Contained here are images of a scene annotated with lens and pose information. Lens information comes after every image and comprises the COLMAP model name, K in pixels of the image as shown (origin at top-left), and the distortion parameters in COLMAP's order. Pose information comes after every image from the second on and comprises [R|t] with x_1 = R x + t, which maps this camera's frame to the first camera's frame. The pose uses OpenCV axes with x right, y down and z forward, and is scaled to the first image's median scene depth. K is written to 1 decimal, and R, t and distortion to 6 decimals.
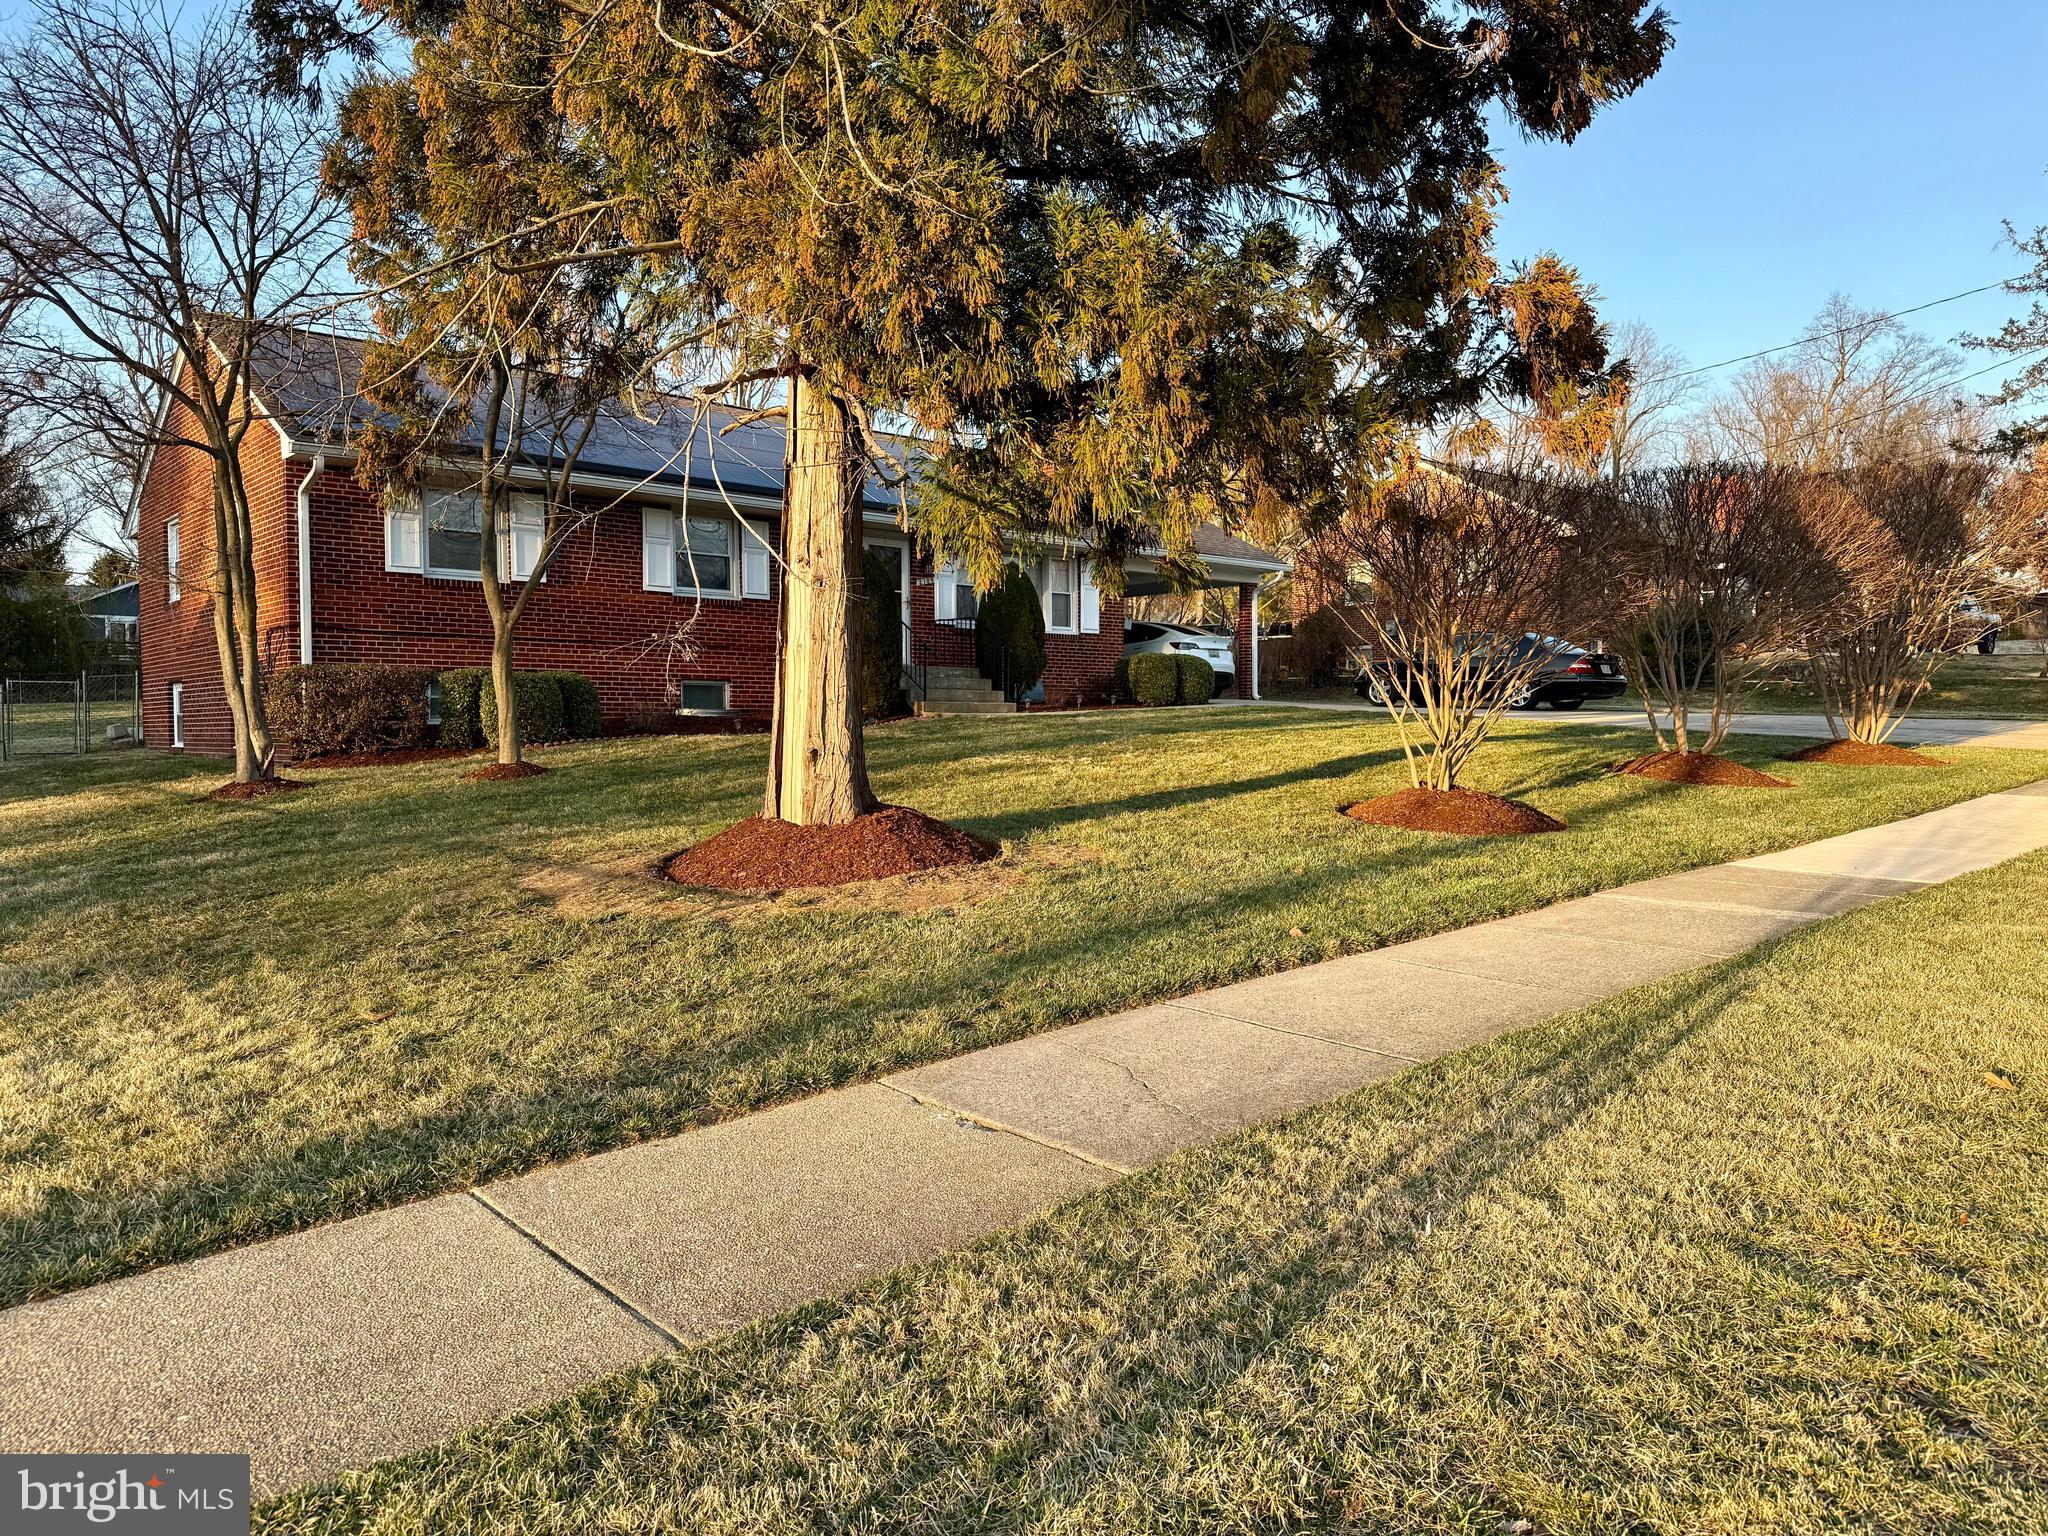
lens RADIAL K [[1408.2, 0, 1024.0], [0, 1408.2, 768.0], [0, 0, 1]] dist [0.099630, 0.000369]
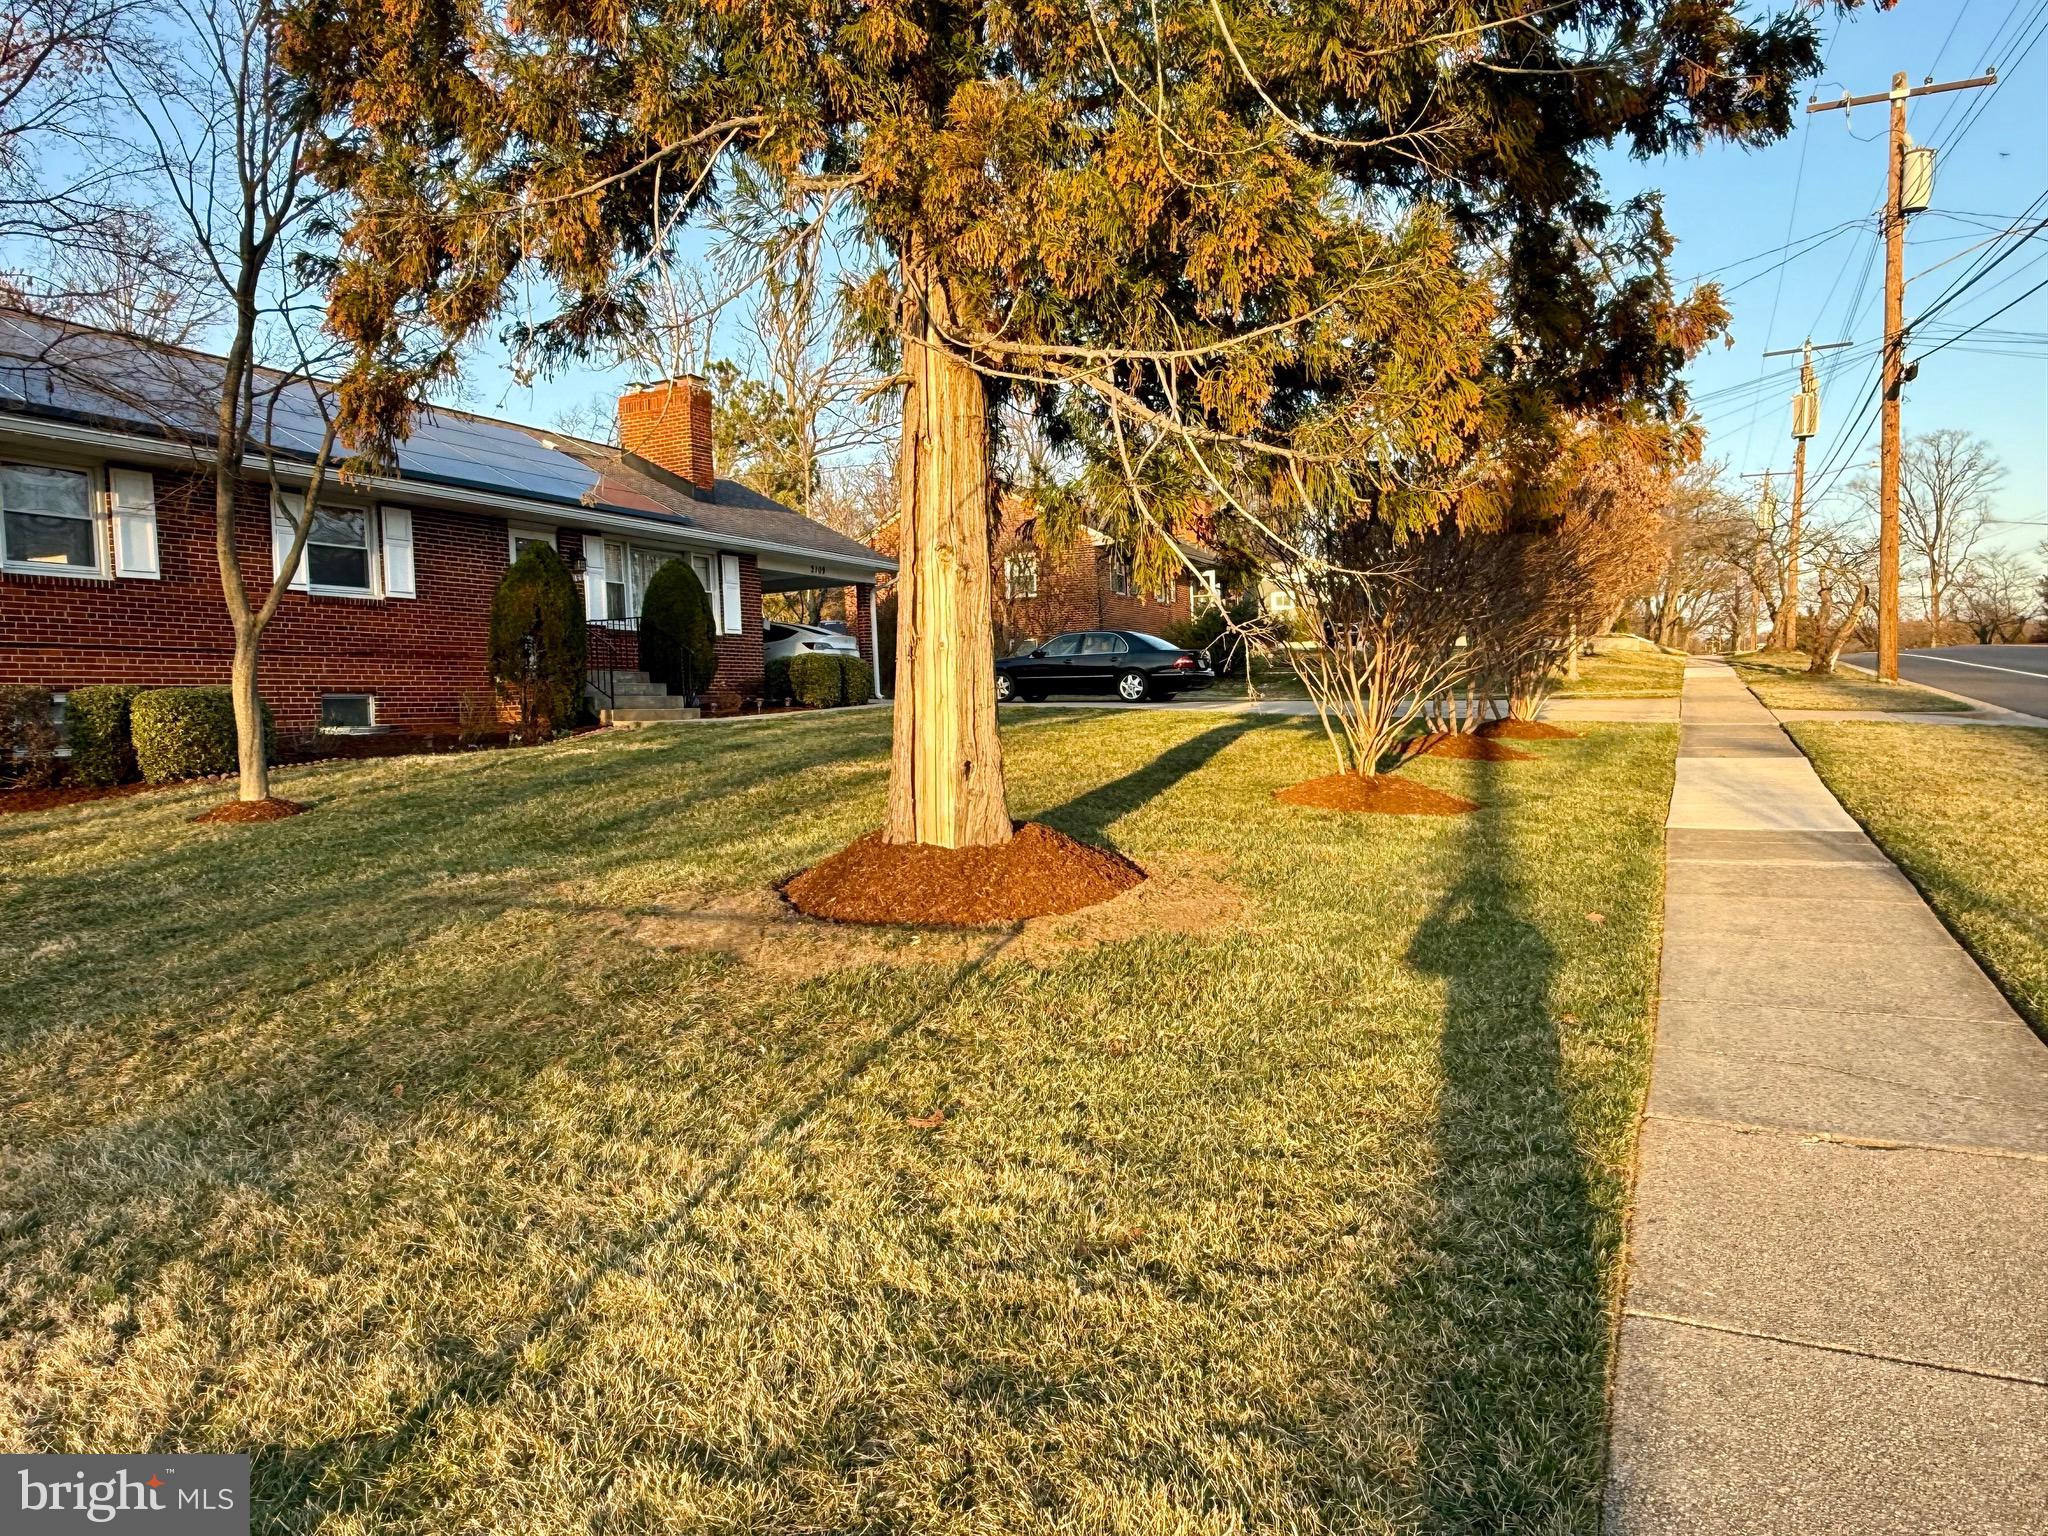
lens RADIAL K [[1392.9, 0, 1024.0], [0, 1392.9, 768.0], [0, 0, 1]] dist [0.003162, 0.000953]
pose [[0.925445, -0.045760, 0.376108, -0.163285], [0.045691, 0.998914, 0.009108, -0.005637], [-0.376116, 0.008756, 0.926531, 0.065543]]
